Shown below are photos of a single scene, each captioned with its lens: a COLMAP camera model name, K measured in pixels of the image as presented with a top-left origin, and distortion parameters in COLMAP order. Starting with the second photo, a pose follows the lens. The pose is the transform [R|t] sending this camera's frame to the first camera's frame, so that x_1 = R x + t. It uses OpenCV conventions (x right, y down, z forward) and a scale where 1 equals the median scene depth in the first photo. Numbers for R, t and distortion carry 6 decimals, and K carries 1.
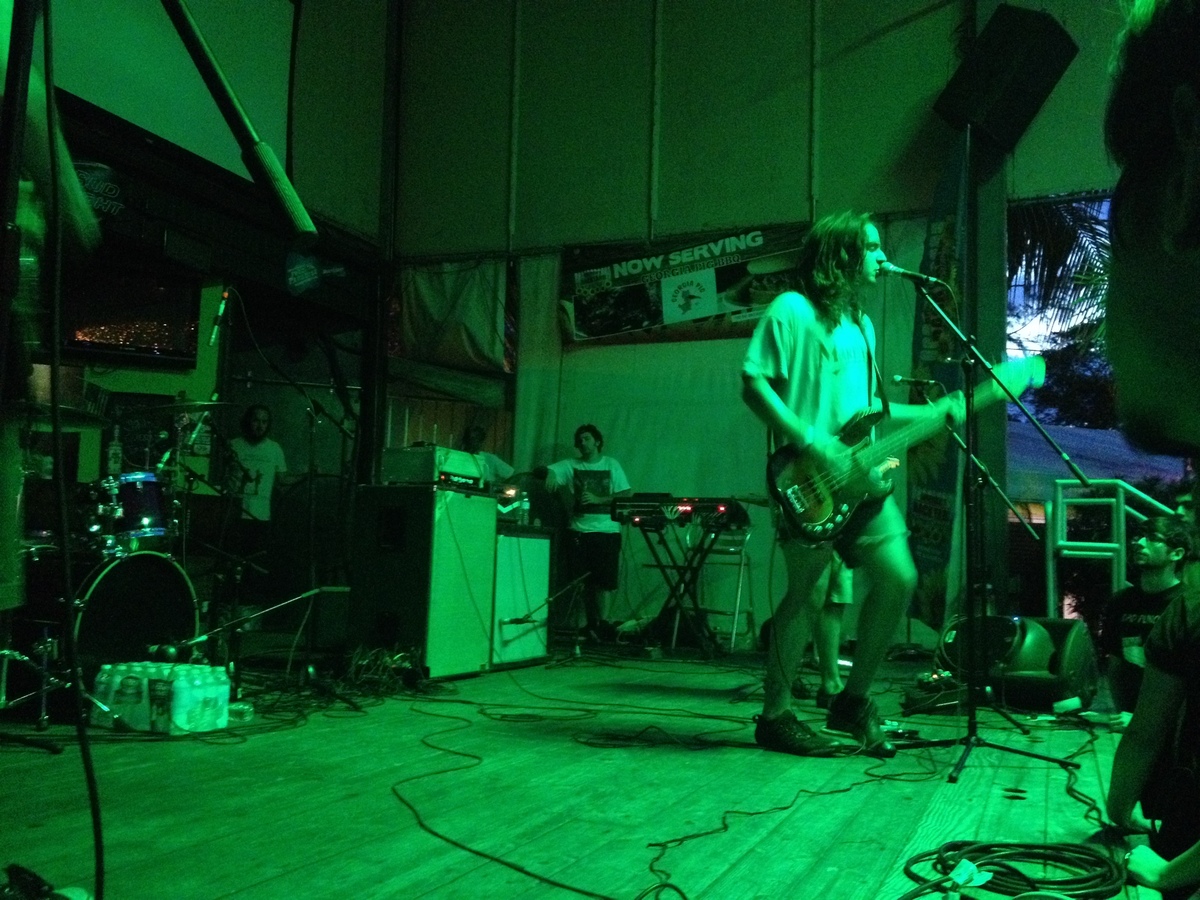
lens RADIAL K [[1158.3, 0, 600.0], [0, 1158.3, 450.0], [0, 0, 1]] dist [0.179640, -0.362561]
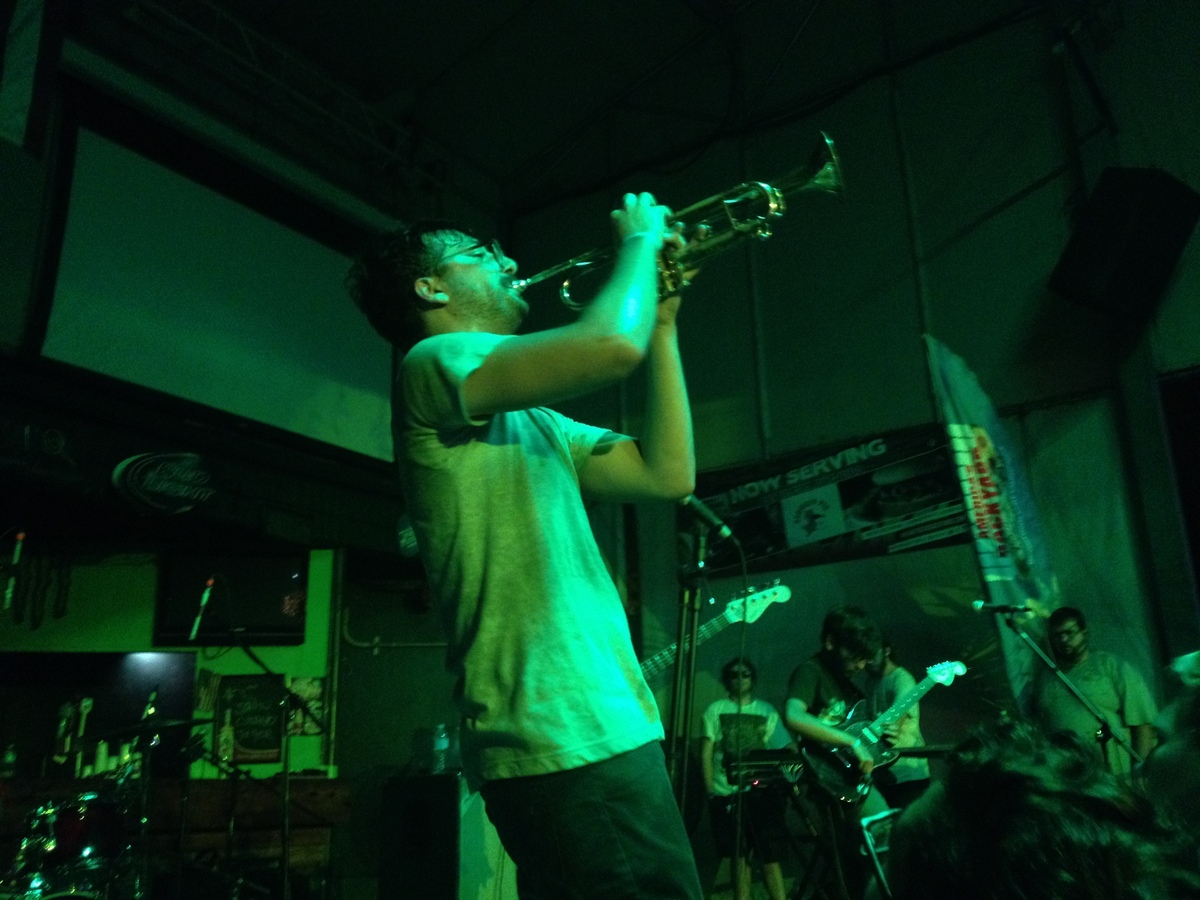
lens RADIAL K [[1158.3, 0, 600.0], [0, 1158.3, 450.0], [0, 0, 1]] dist [0.179640, -0.362561]
pose [[0.974524, -0.112262, -0.194168, 0.099203], [0.072715, 0.977099, -0.199975, -0.012239], [0.212170, 0.180761, 0.960369, 0.079464]]
